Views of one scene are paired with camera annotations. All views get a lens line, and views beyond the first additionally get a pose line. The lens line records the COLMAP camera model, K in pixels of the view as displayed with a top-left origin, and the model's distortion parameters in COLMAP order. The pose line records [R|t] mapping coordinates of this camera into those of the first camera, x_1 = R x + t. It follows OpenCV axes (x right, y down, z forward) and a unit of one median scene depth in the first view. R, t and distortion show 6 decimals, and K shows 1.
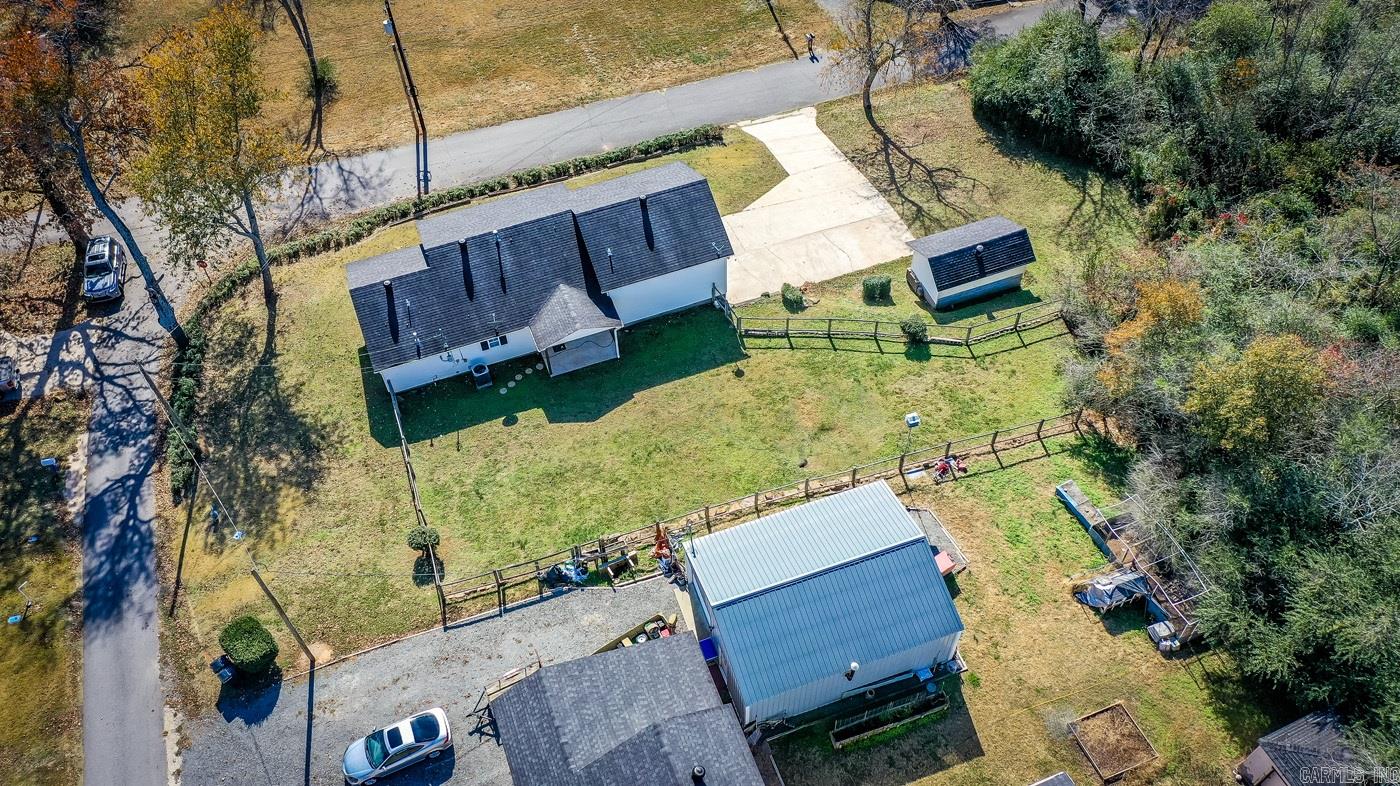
lens RADIAL K [[1120.9, 0, 706.5], [0, 1120.9, 387.3], [0, 0, 1]] dist [0.031586, -0.004382]
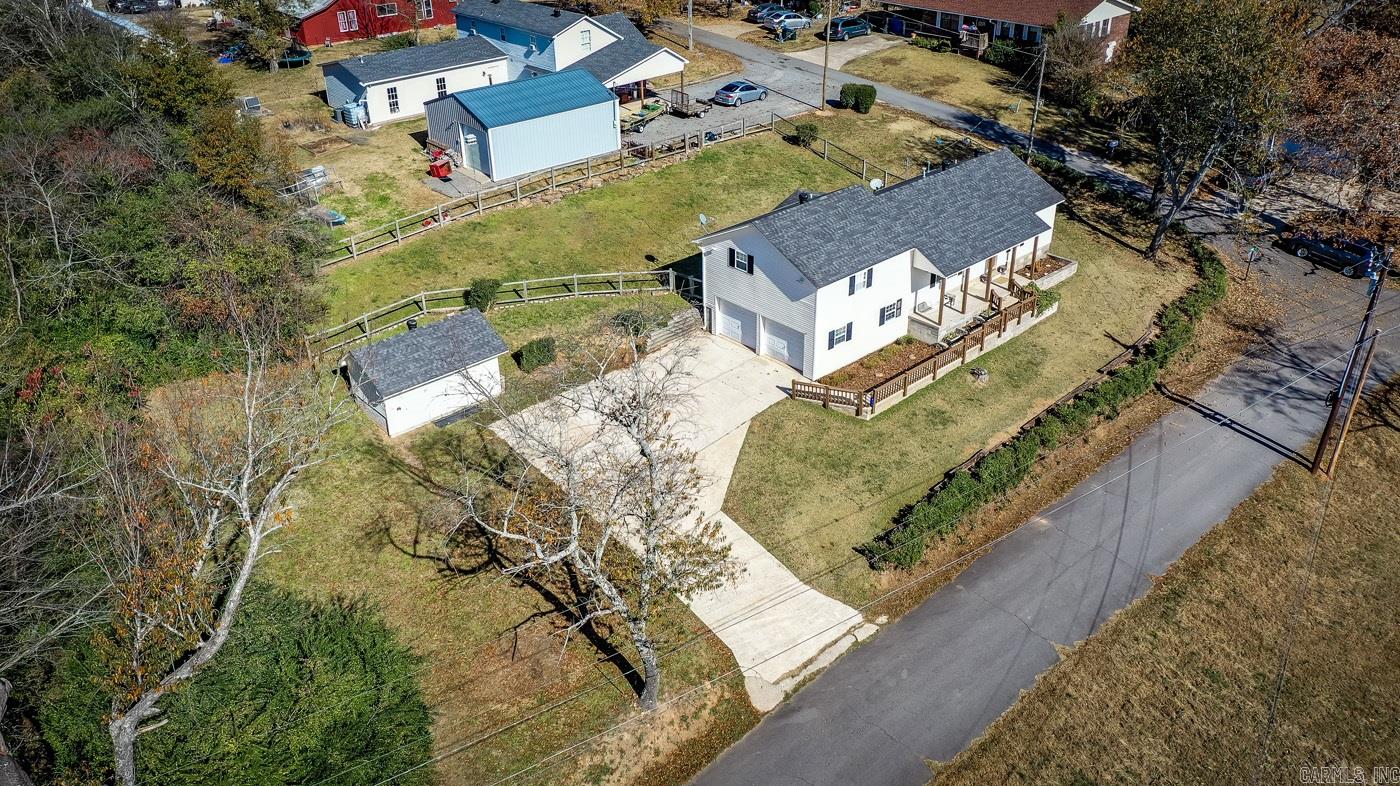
lens RADIAL K [[1120.9, 0, 706.5], [0, 1120.9, 387.3], [0, 0, 1]] dist [0.031586, -0.004382]
pose [[-0.929932, 0.202459, -0.306979, 0.322772], [-0.274252, 0.174279, 0.945734, -0.982956], [0.244973, 0.963658, -0.106542, 1.265055]]
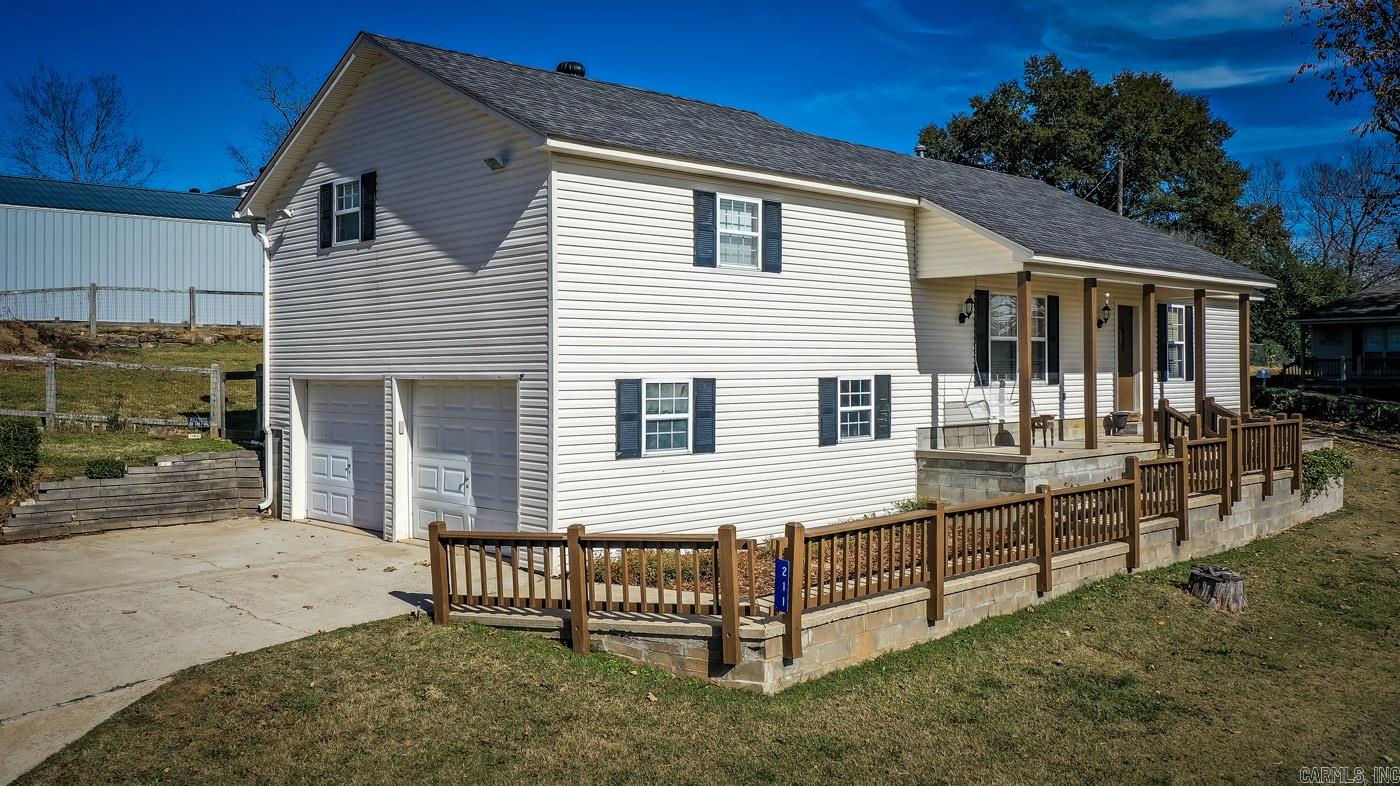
lens RADIAL K [[1181.5, 0, 699.5], [0, 1181.5, 364.3], [0, 0, 1]] dist [0.008775, -0.000859]
pose [[-0.922515, 0.016798, -0.385596, 0.032460], [-0.295938, 0.610549, 0.734609, -0.369878], [0.247765, 0.791800, -0.558269, 1.287084]]
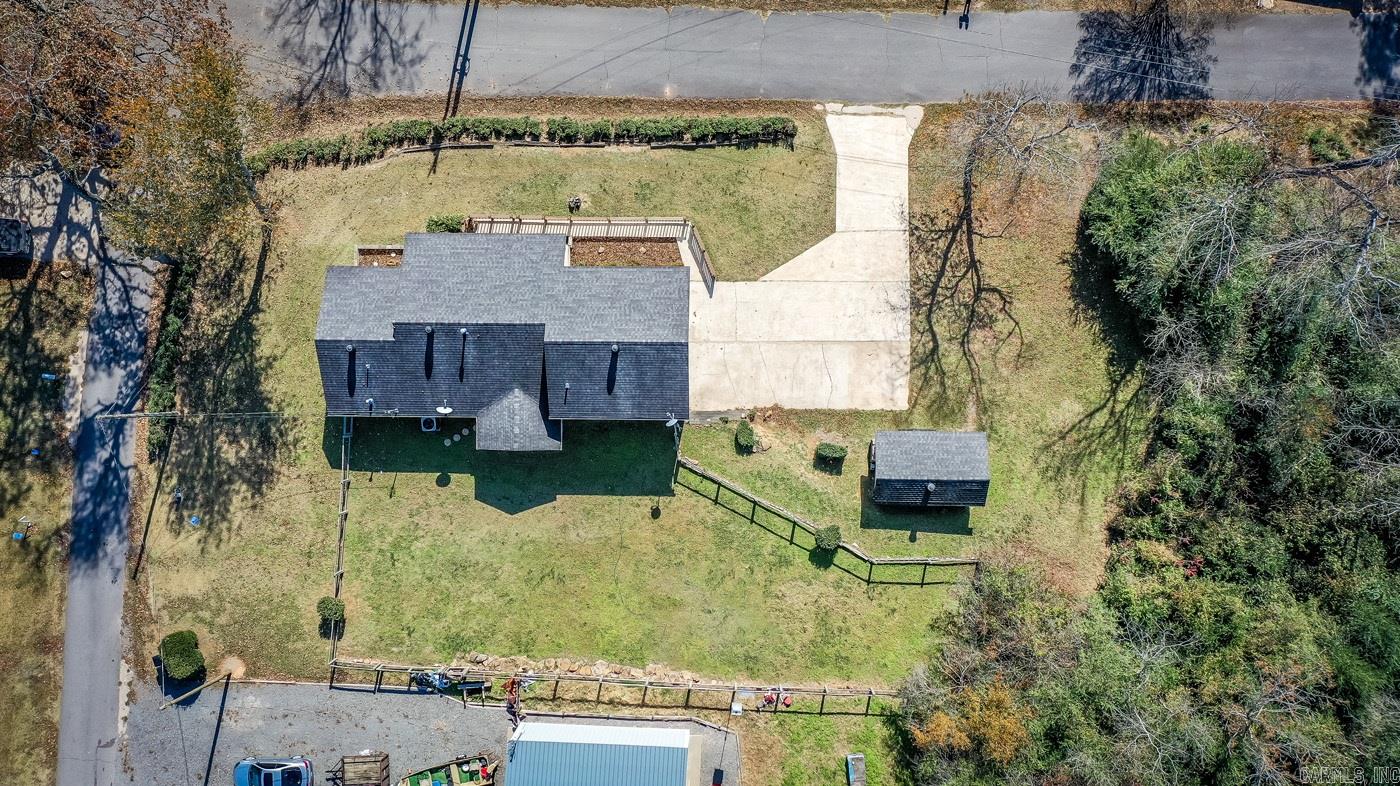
lens RADIAL K [[1120.9, 0, 706.5], [0, 1120.9, 387.3], [0, 0, 1]] dist [0.031586, -0.004382]
pose [[0.929026, 0.369959, 0.006382, 0.023348], [-0.292361, 0.723374, 0.625504, -0.799613], [0.226795, -0.582975, 0.780195, 0.256344]]
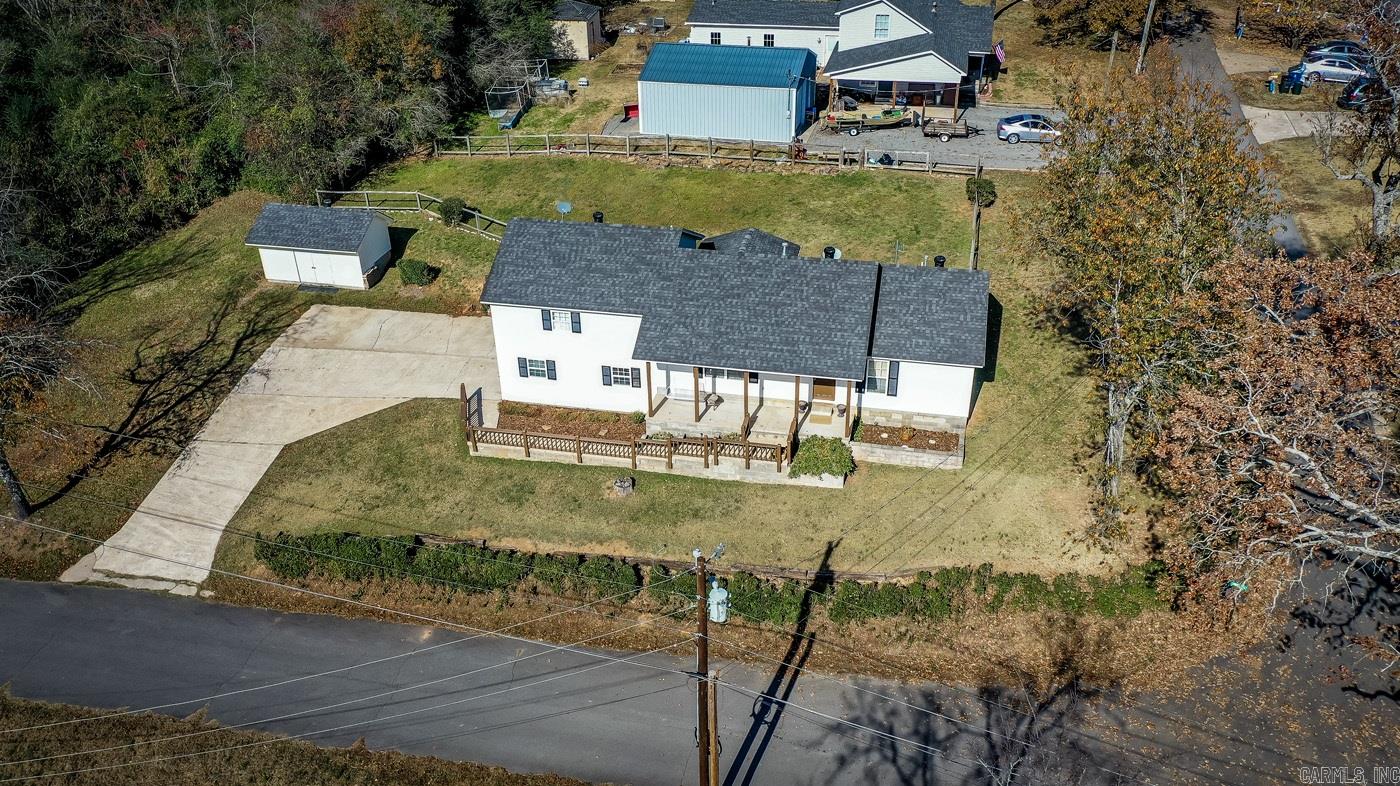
lens RADIAL K [[1120.9, 0, 706.5], [0, 1120.9, 387.3], [0, 0, 1]] dist [0.031586, -0.004382]
pose [[-0.833759, -0.255917, 0.489236, -0.550574], [0.455857, 0.180863, 0.871483, -0.819876], [-0.311512, 0.949629, -0.034134, 1.159463]]
